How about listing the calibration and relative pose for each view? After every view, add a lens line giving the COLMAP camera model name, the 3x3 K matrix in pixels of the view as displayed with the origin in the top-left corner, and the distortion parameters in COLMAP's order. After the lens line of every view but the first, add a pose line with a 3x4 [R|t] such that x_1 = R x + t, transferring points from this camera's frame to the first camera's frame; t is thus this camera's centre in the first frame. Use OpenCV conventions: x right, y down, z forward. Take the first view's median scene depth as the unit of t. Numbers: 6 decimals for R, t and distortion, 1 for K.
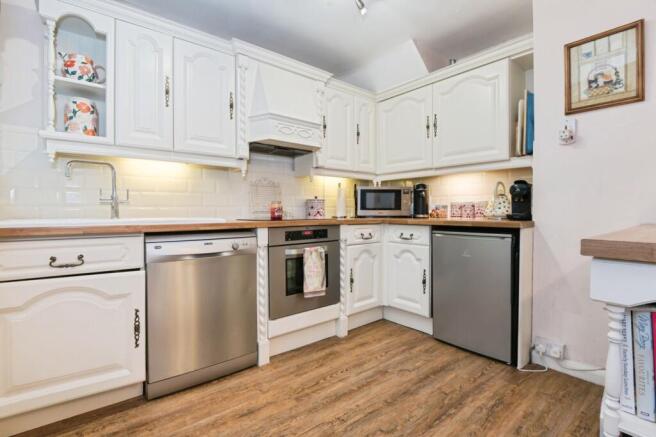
lens RADIAL K [[303.2, 0, 329.1], [0, 303.2, 214.1], [0, 0, 1]] dist [-0.017261, -0.001462]
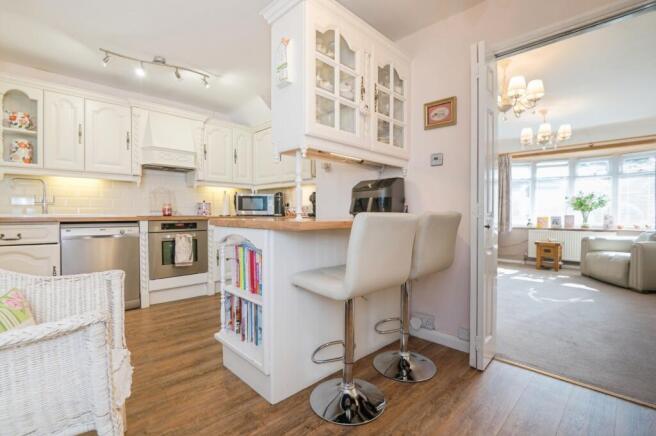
lens RADIAL K [[303.2, 0, 327.1], [0, 303.2, 219.1], [0, 0, 1]] dist [-0.017261, -0.001462]
pose [[0.997047, 0.006532, 0.076519, 0.605900], [-0.007346, 0.999919, 0.010363, 0.012992], [-0.076446, -0.010895, 0.997014, -0.633332]]
